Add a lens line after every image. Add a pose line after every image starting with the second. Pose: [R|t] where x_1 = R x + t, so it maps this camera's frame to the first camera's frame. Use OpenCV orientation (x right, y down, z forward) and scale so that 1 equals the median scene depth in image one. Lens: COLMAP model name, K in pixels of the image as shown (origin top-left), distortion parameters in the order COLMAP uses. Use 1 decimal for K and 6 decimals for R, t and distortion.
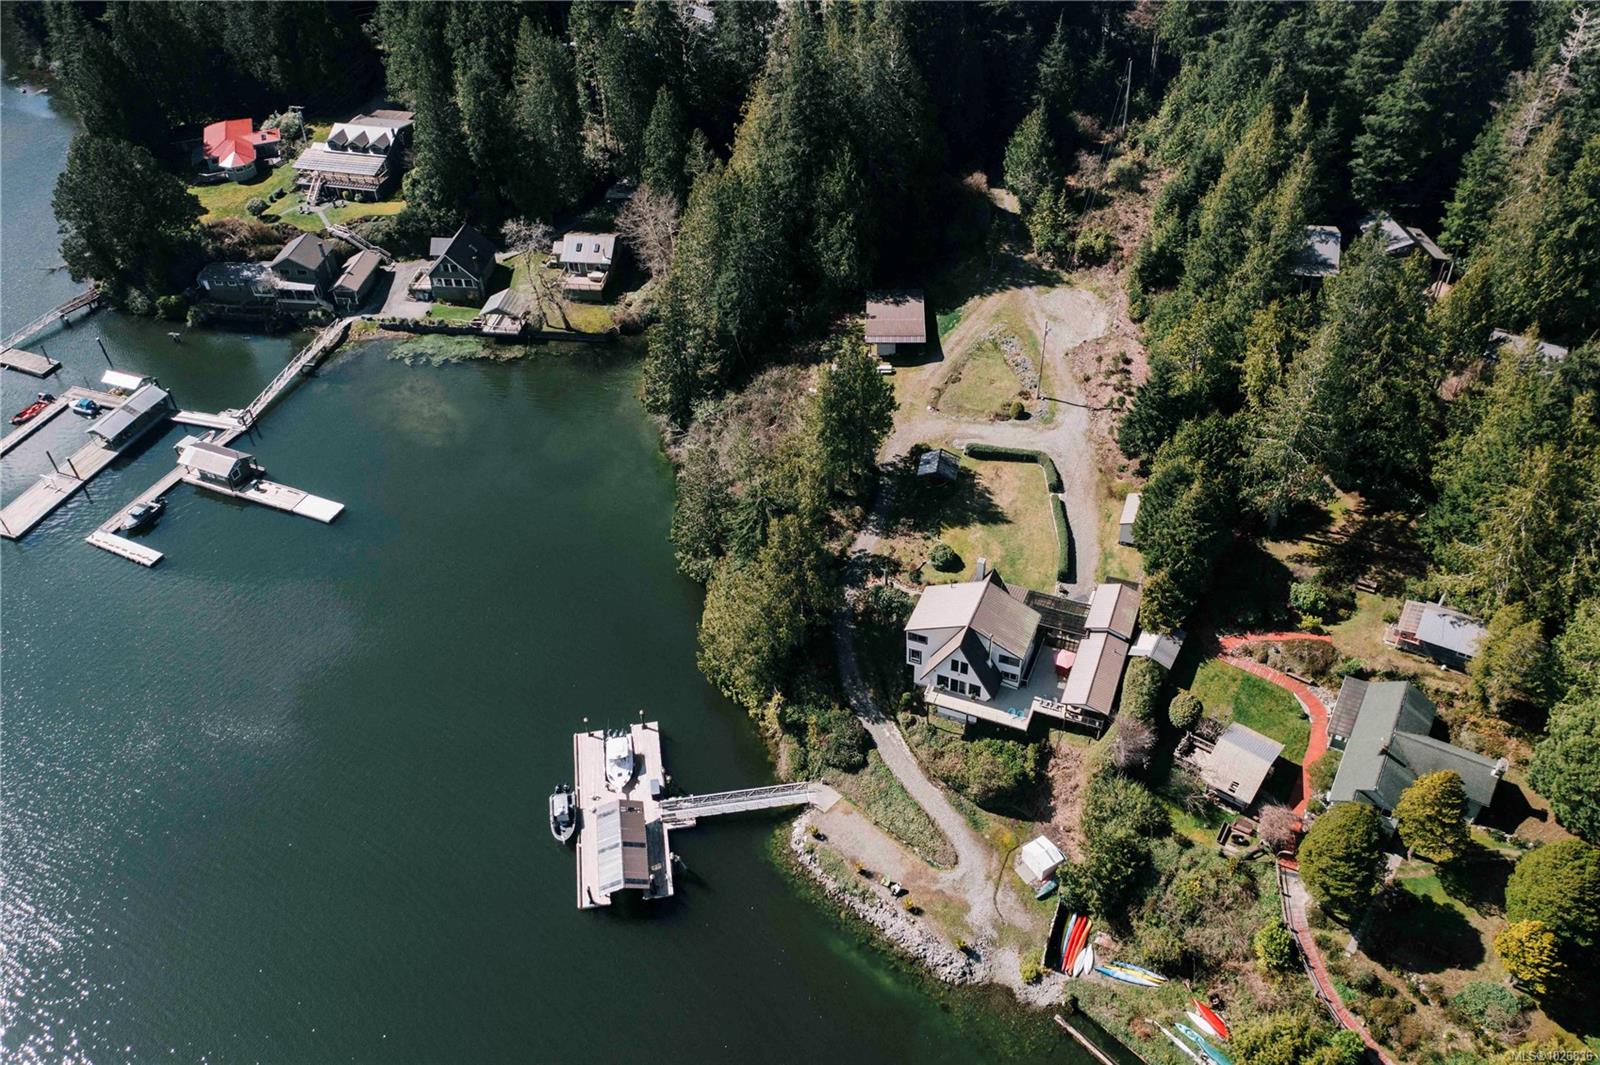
lens RADIAL K [[1279.3, 0, 806.5], [0, 1279.3, 527.0], [0, 0, 1]] dist [-0.014330, 0.005016]
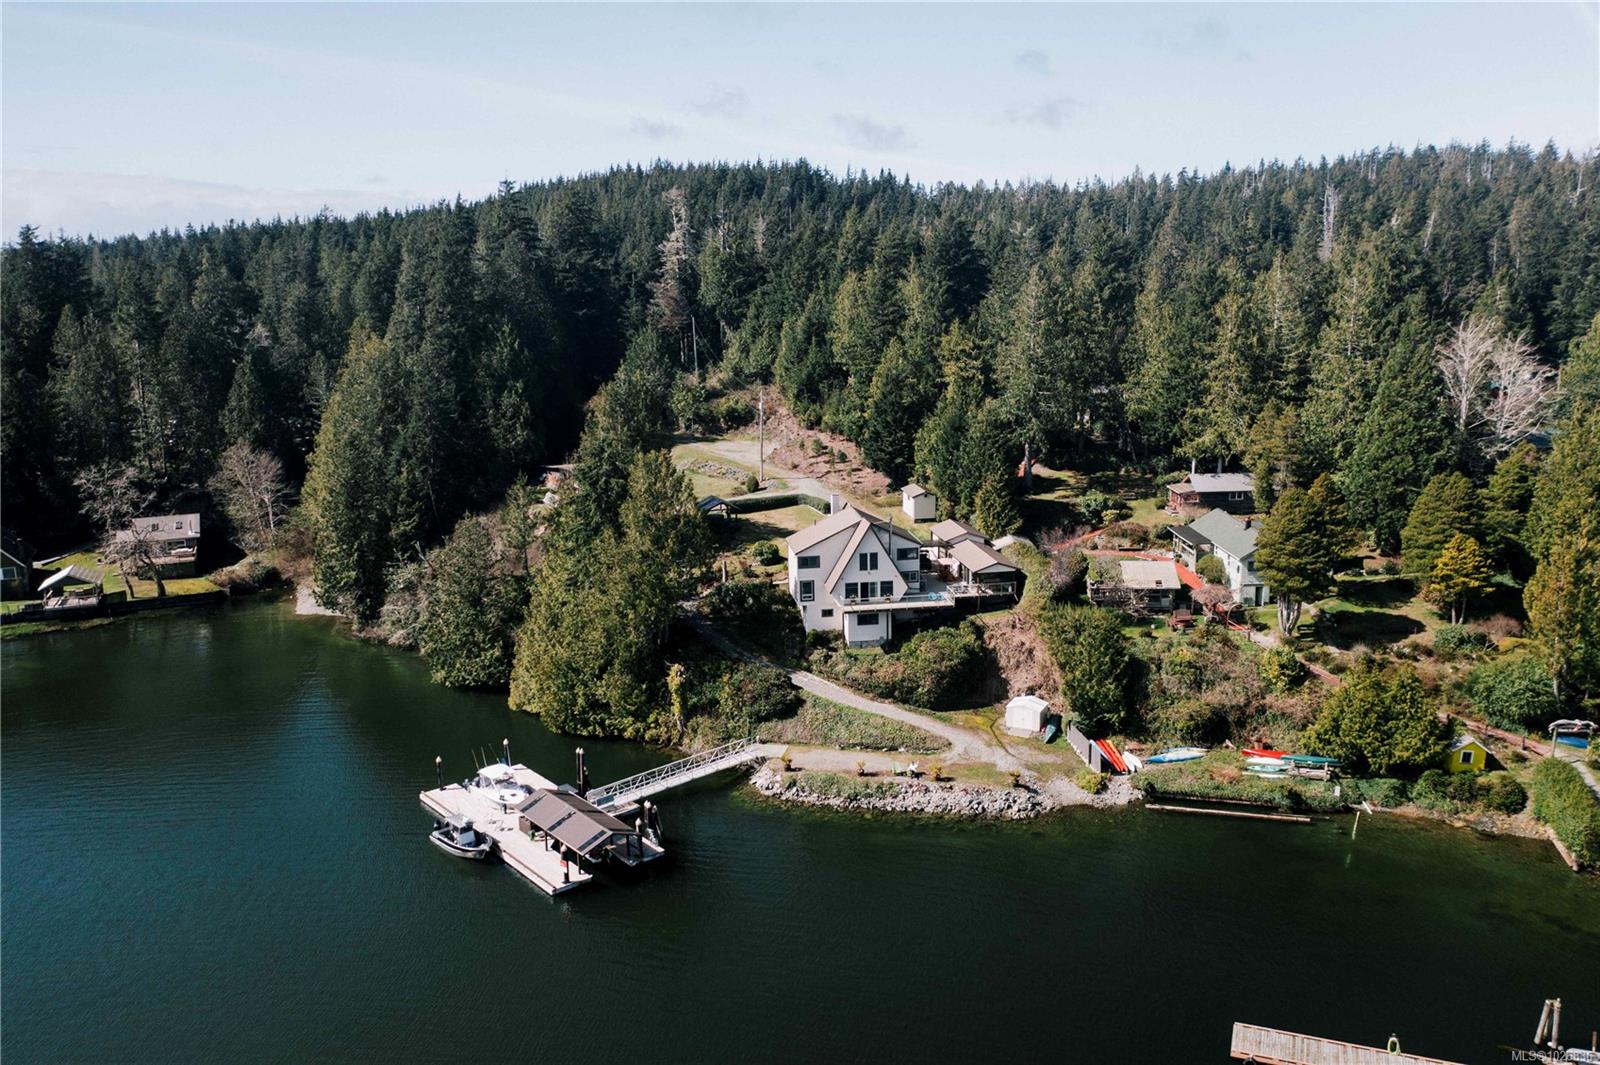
lens RADIAL K [[1279.3, 0, 806.5], [0, 1279.3, 527.0], [0, 0, 1]] dist [-0.014330, 0.005016]
pose [[0.850897, -0.079701, 0.519251, -0.324593], [0.337114, 0.840906, -0.423356, 0.376838], [-0.402900, 0.535280, 0.742393, 0.245561]]
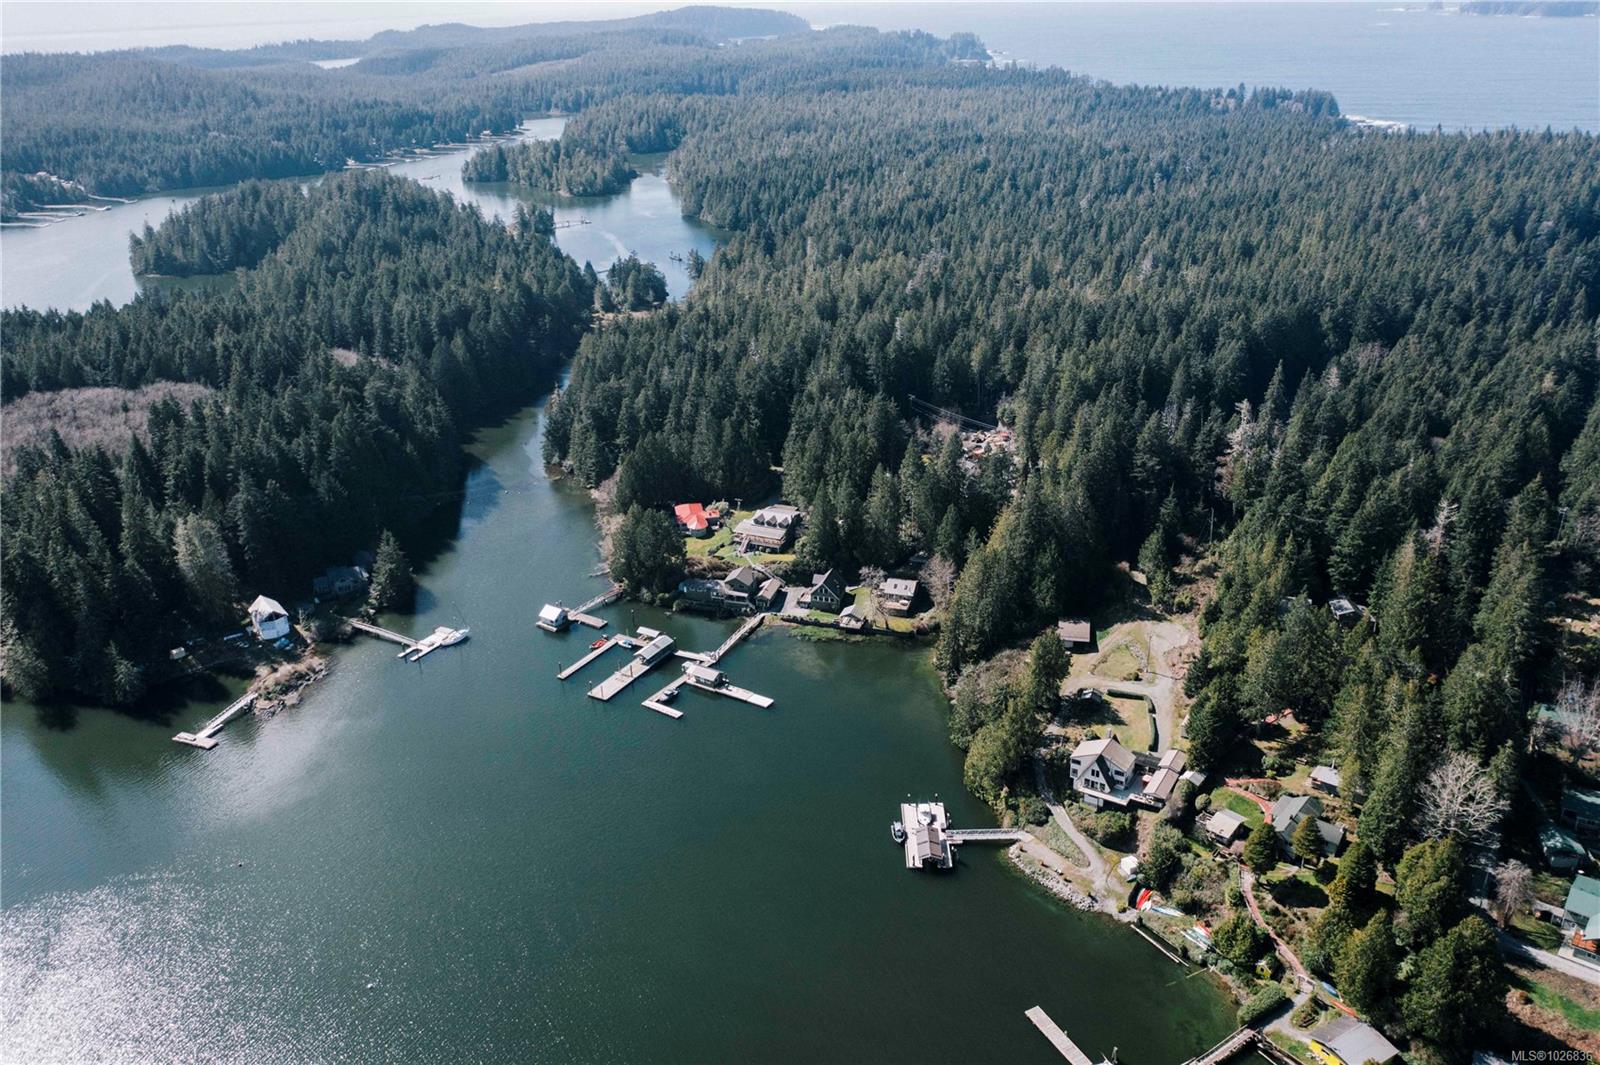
lens RADIAL K [[1312.8, 0, 792.1], [0, 1312.8, 528.6], [0, 0, 1]] dist [-0.012501, 0.003269]
pose [[0.985304, 0.074287, -0.153812, -0.057898], [-0.117681, 0.947897, -0.296045, 0.343386], [0.123806, 0.309795, 0.942708, -0.999174]]
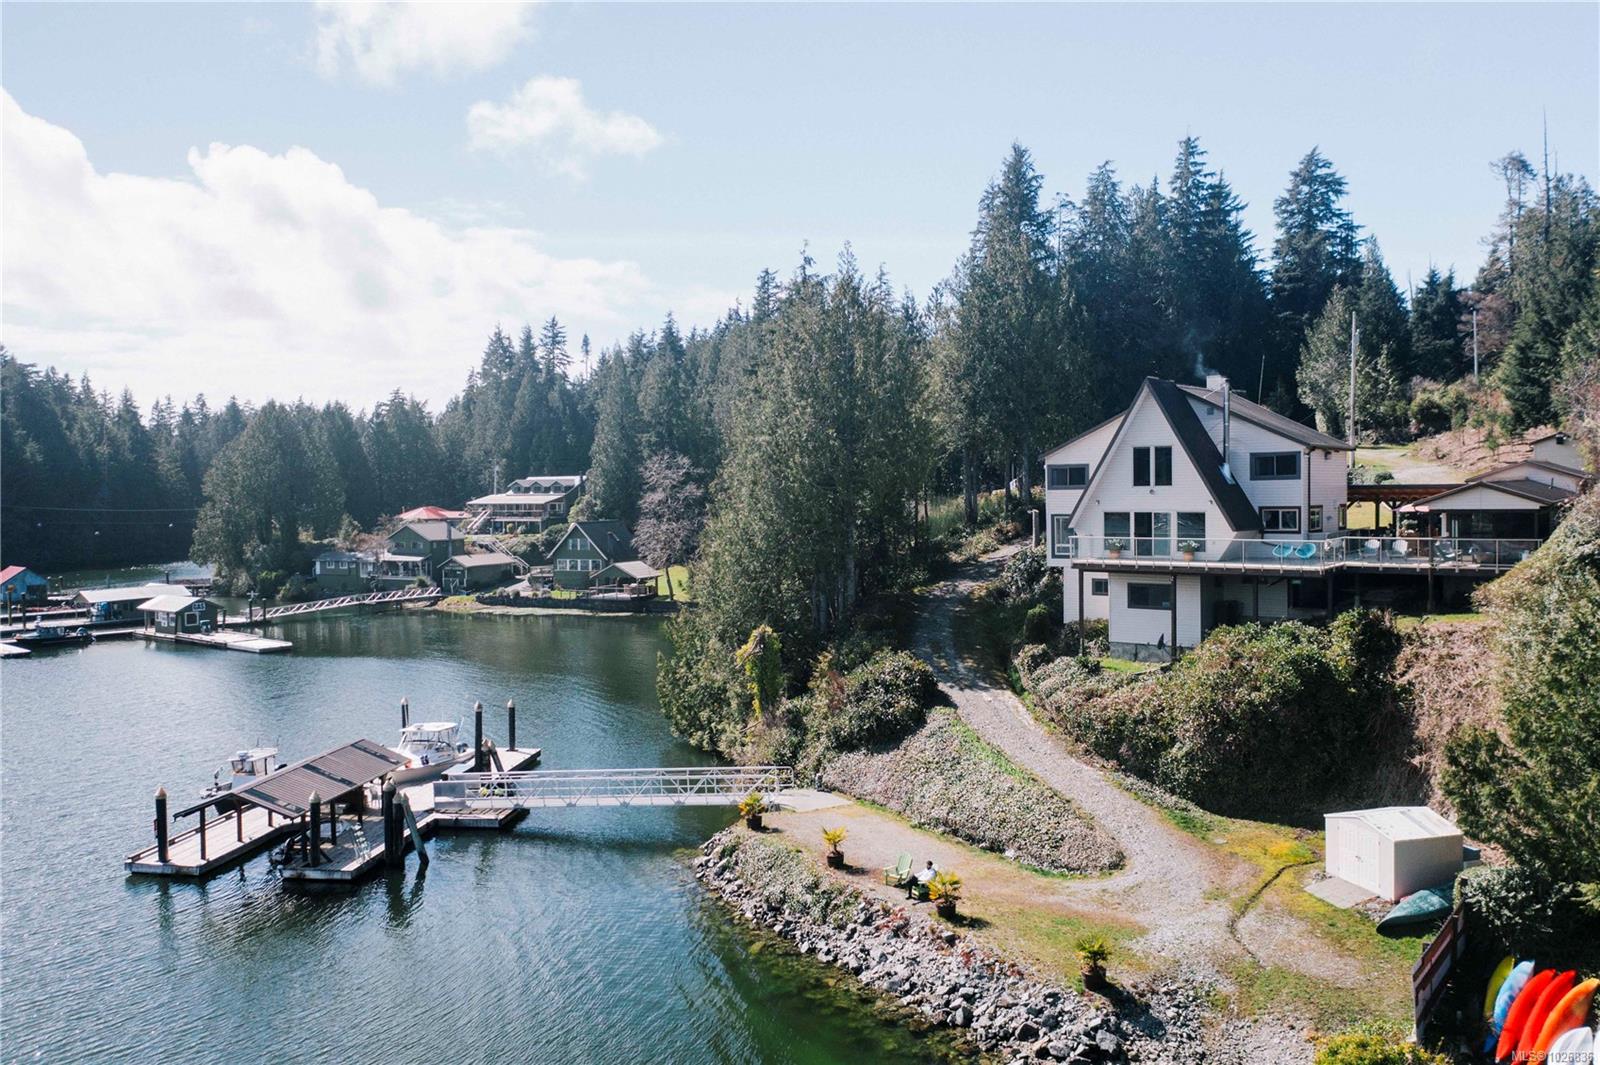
lens RADIAL K [[1279.3, 0, 806.5], [0, 1279.3, 527.0], [0, 0, 1]] dist [-0.014330, 0.005016]
pose [[0.962451, 0.038339, -0.268735, 0.099144], [-0.201945, 0.762680, -0.614441, 0.330431], [0.181401, 0.645639, 0.741784, 0.538518]]
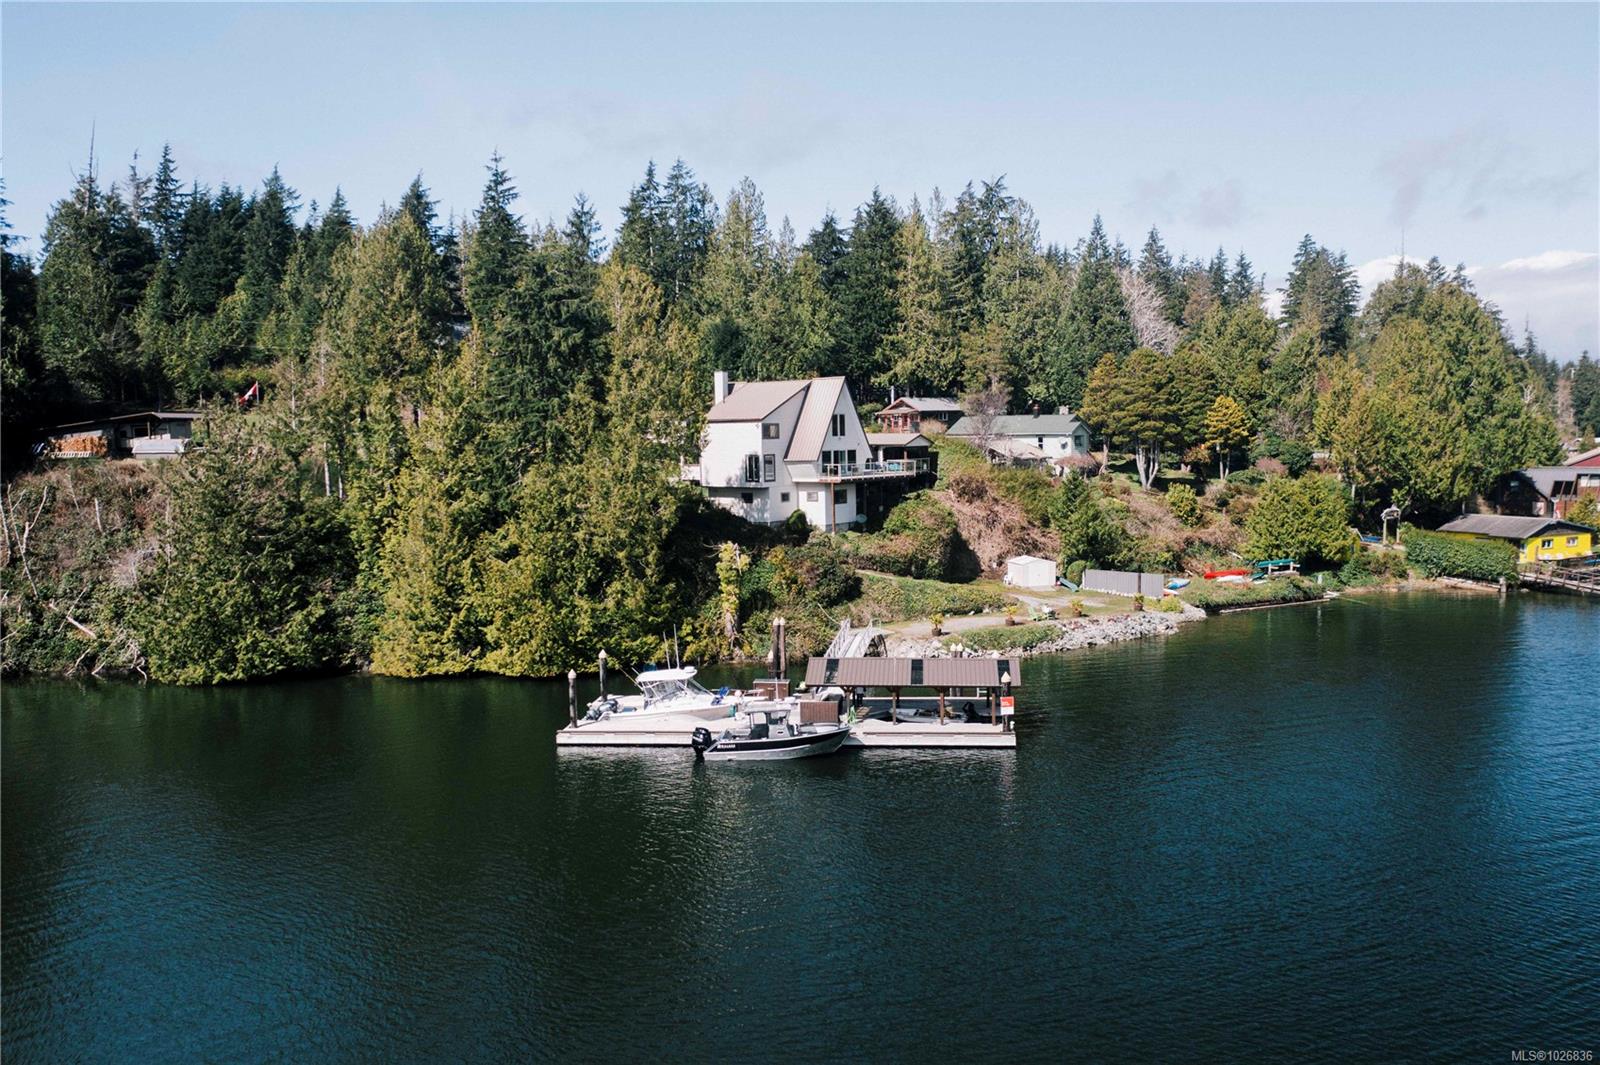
lens RADIAL K [[1258.9, 0, 853.6], [0, 1258.9, 530.2], [0, 0, 1]] dist [-0.006442, 0.000075]
pose [[0.269259, -0.064575, 0.960900, -0.493585], [0.648356, 0.749933, -0.131281, 0.211170], [-0.712134, 0.658354, 0.243794, 0.680011]]
